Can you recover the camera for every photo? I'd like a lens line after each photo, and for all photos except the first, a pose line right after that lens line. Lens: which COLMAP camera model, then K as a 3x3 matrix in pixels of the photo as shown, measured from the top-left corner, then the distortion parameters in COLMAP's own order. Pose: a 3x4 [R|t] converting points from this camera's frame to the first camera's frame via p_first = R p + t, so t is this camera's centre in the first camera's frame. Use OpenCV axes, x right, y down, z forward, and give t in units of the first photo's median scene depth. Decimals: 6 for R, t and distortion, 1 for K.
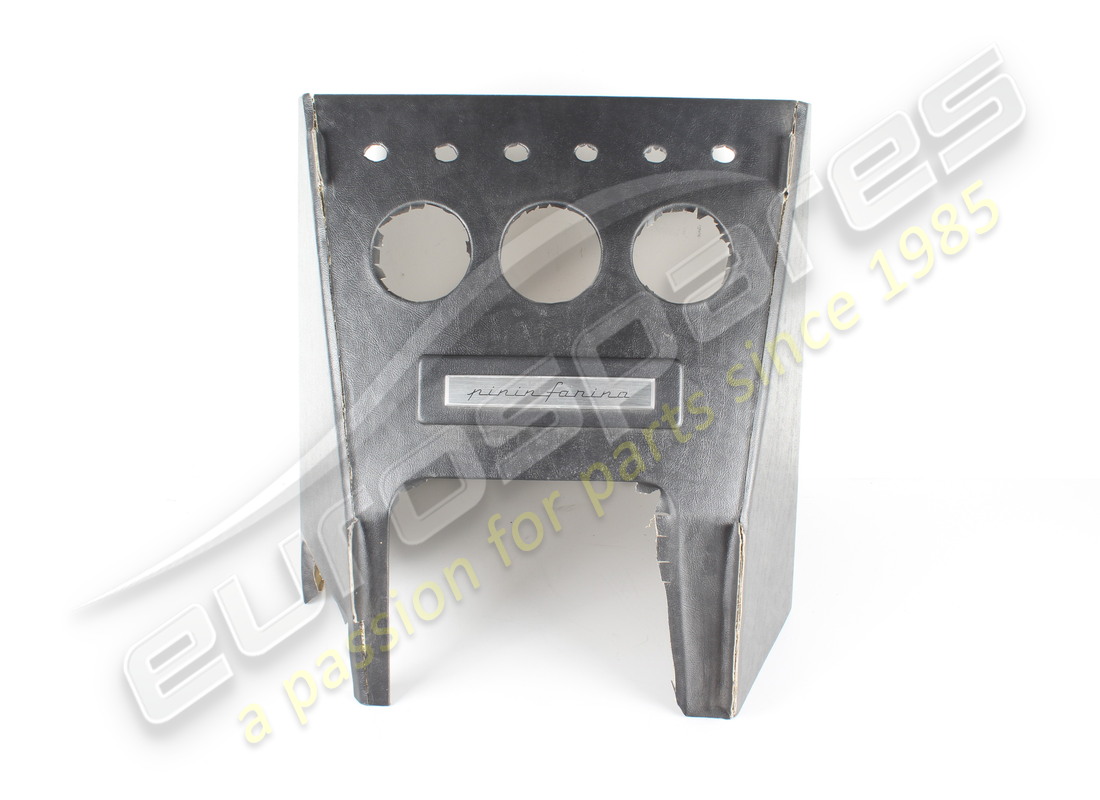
lens RADIAL K [[1101.7, 0, 550.0], [0, 1101.7, 400.0], [0, 0, 1]] dist [-0.100991, 0.026950]
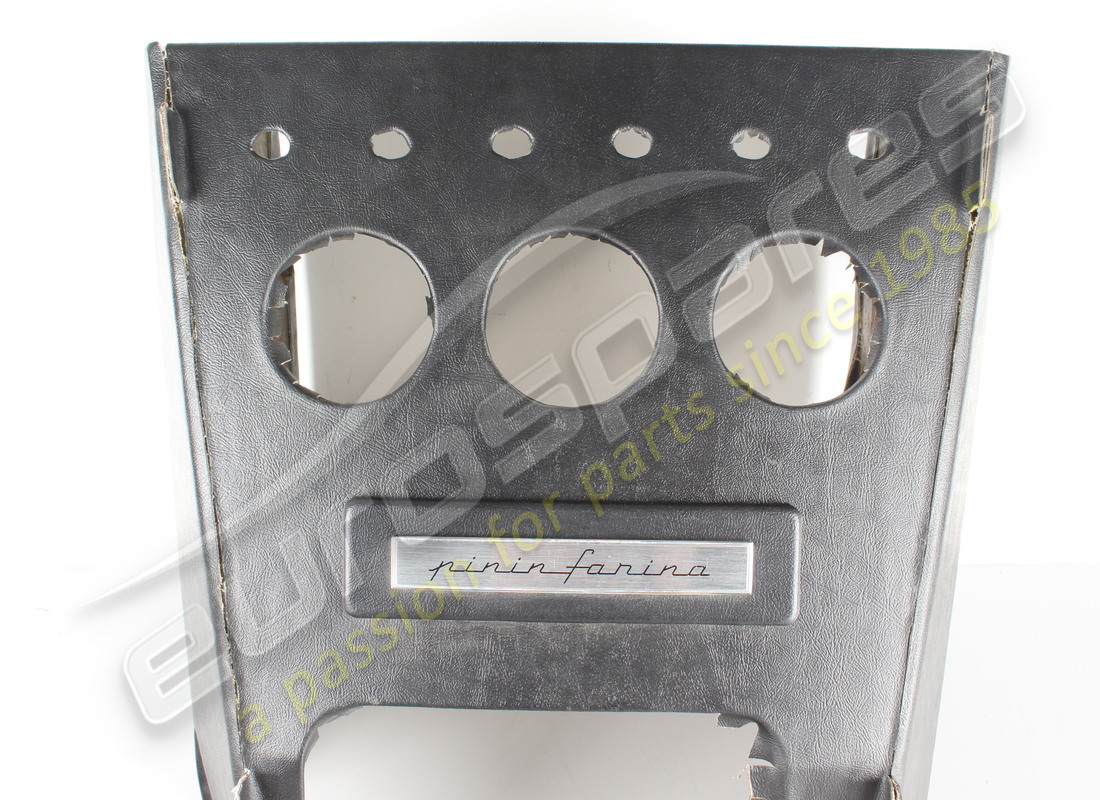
lens RADIAL K [[1101.7, 0, 550.0], [0, 1101.7, 400.0], [0, 0, 1]] dist [-0.100991, 0.026950]
pose [[0.999978, -0.003872, -0.005386, -0.007780], [0.004187, 0.998211, 0.059646, -0.124763], [0.005145, -0.059667, 0.998205, 0.415361]]
